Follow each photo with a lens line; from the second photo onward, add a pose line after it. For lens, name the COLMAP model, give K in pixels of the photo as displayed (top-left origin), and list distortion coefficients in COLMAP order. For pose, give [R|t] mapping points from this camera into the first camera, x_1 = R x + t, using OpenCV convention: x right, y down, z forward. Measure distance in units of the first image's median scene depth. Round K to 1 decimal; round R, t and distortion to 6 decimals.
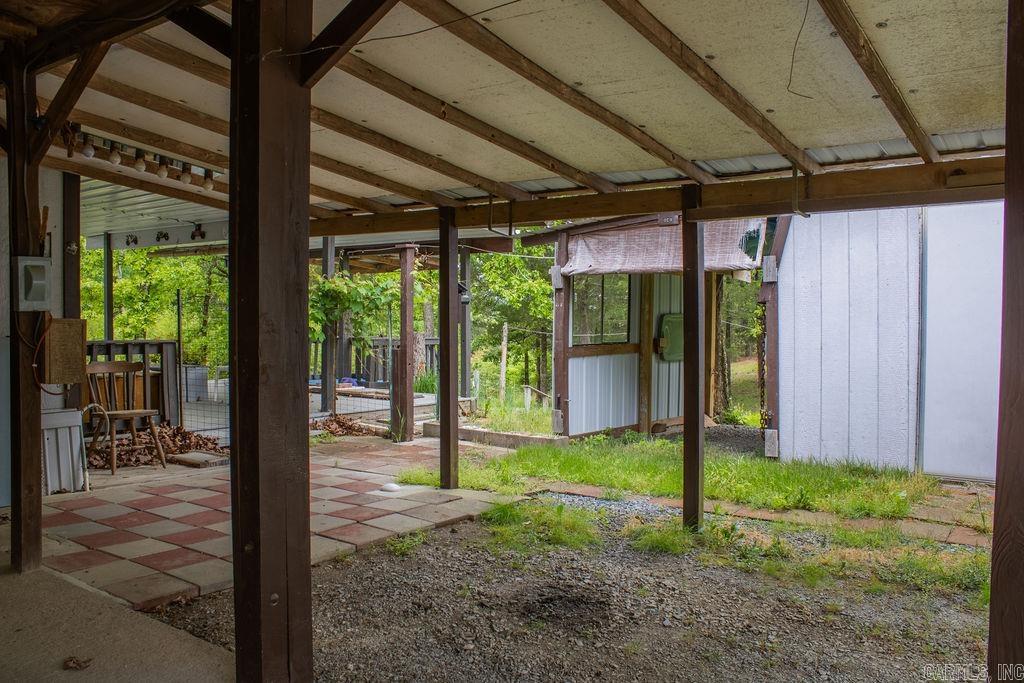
lens RADIAL K [[866.6, 0, 512.0], [0, 866.6, 341.5], [0, 0, 1]] dist [-0.165535, 0.137615]
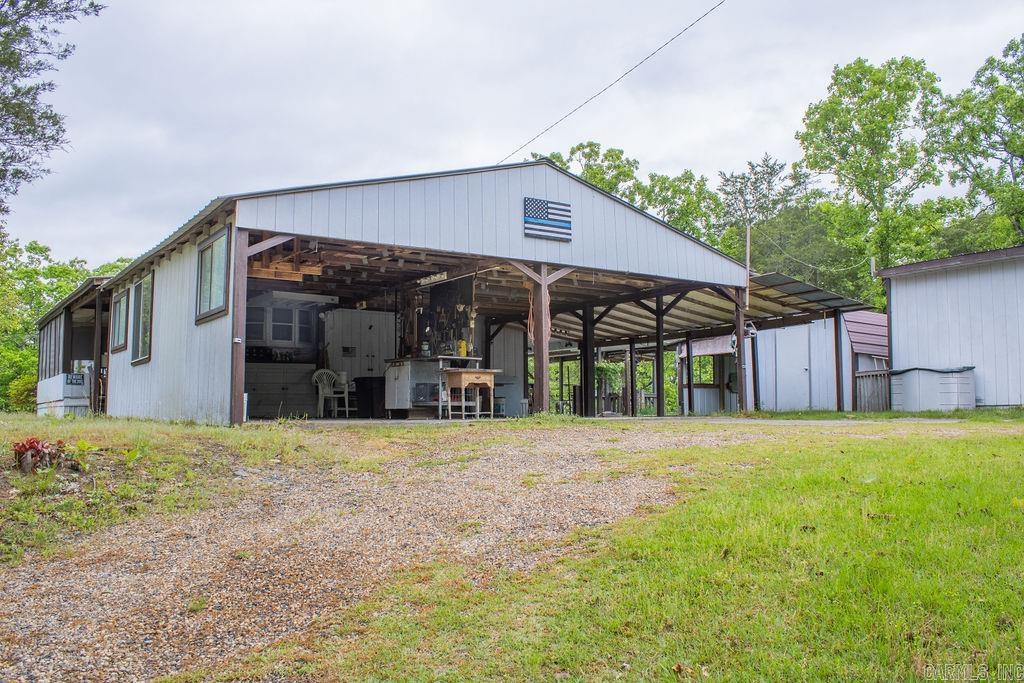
lens RADIAL K [[849.7, 0, 512.0], [0, 849.7, 341.5], [0, 0, 1]] dist [-0.158460, 0.114694]
pose [[0.949789, -0.041153, -0.310172, 0.454125], [0.002922, 0.992436, -0.122727, 0.236950], [0.312877, 0.115659, 0.942725, -2.045646]]
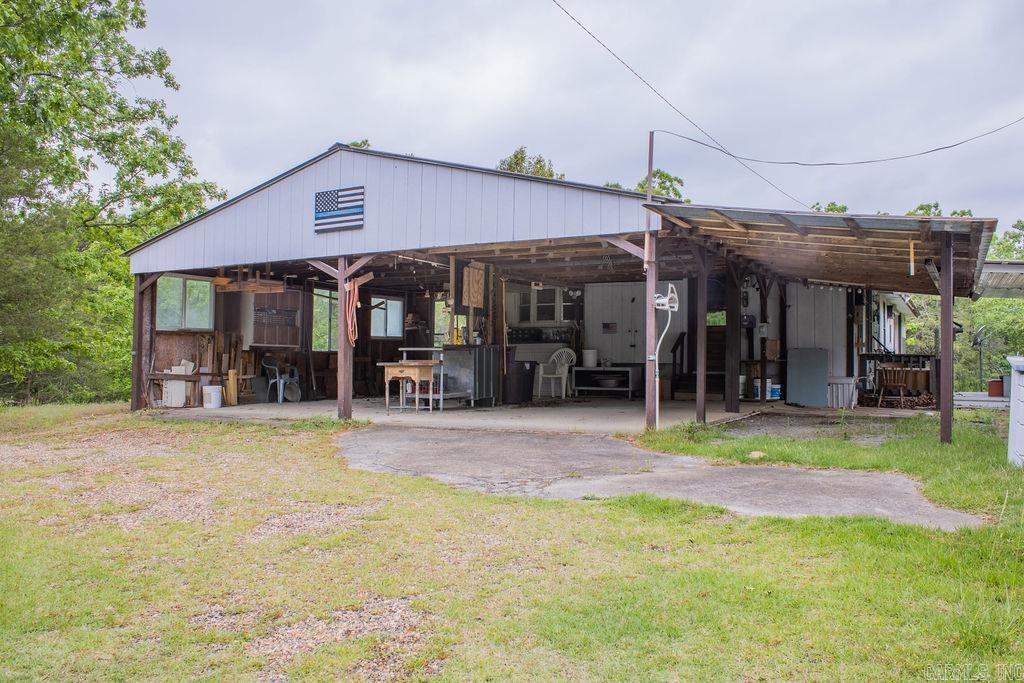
lens RADIAL K [[849.7, 0, 512.0], [0, 849.7, 341.5], [0, 0, 1]] dist [-0.158460, 0.114694]
pose [[0.151225, -0.028234, -0.988096, 1.601959], [-0.034734, 0.998823, -0.033857, 0.079013], [0.987889, 0.039440, 0.150066, -0.376838]]
